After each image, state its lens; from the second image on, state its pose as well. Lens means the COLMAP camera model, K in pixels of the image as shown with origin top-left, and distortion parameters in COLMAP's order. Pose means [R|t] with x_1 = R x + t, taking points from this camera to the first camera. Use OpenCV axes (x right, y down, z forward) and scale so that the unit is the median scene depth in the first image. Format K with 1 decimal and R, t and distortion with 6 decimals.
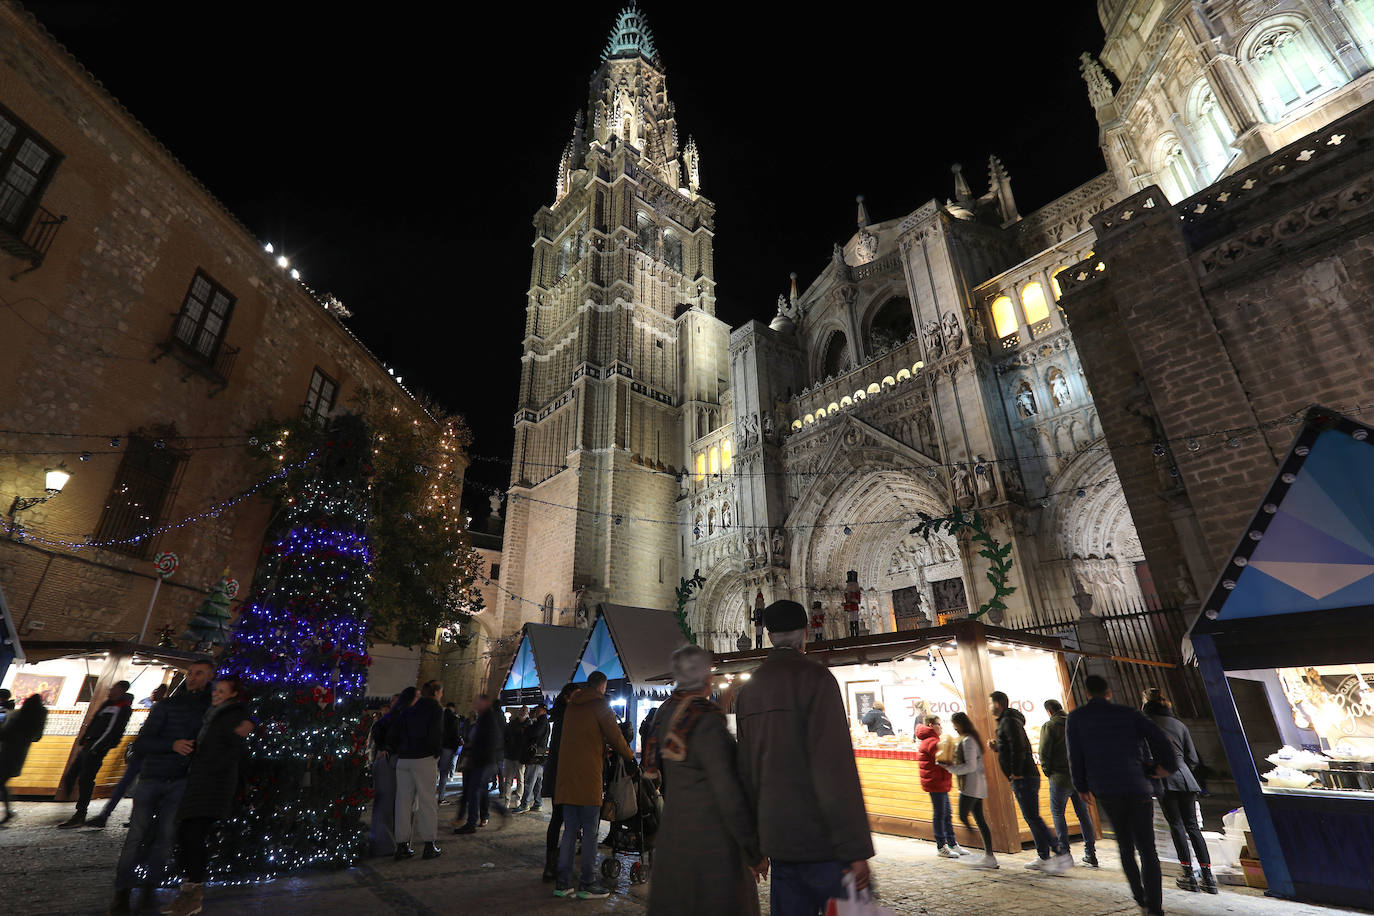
lens RADIAL K [[641.7, 0, 687.0], [0, 641.7, 458.0], [0, 0, 1]] dist [0.001461, 0.000686]
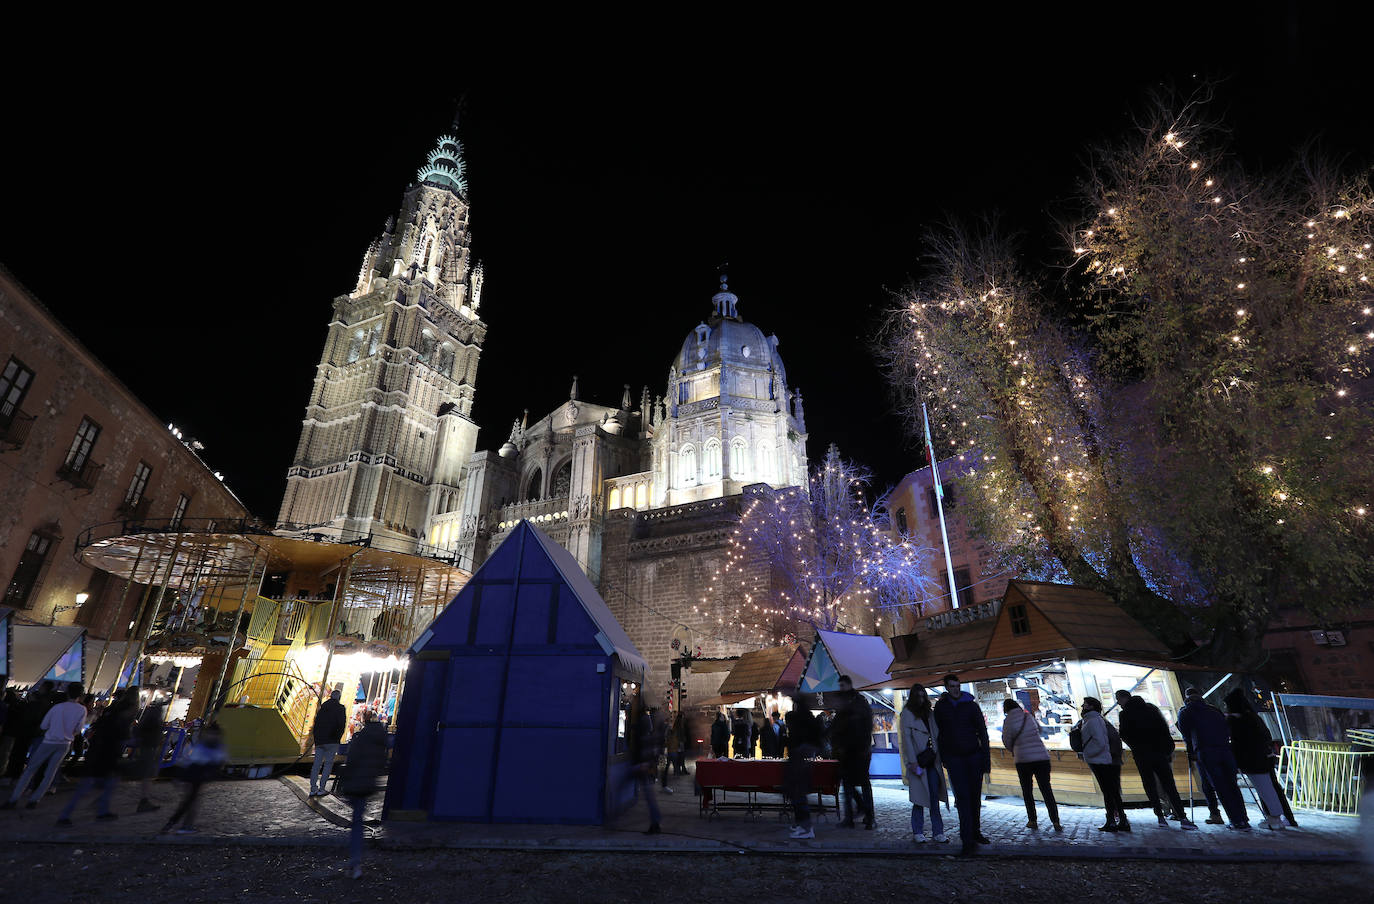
lens RADIAL K [[605.9, 0, 687.0], [0, 605.9, 452.0], [0, 0, 1]] dist [0.001061, 0.000058]
pose [[0.913027, 0.173480, 0.369169, 0.002773], [-0.168874, 0.984609, -0.045031, -0.185721], [-0.371299, -0.021229, 0.928271, -0.430421]]
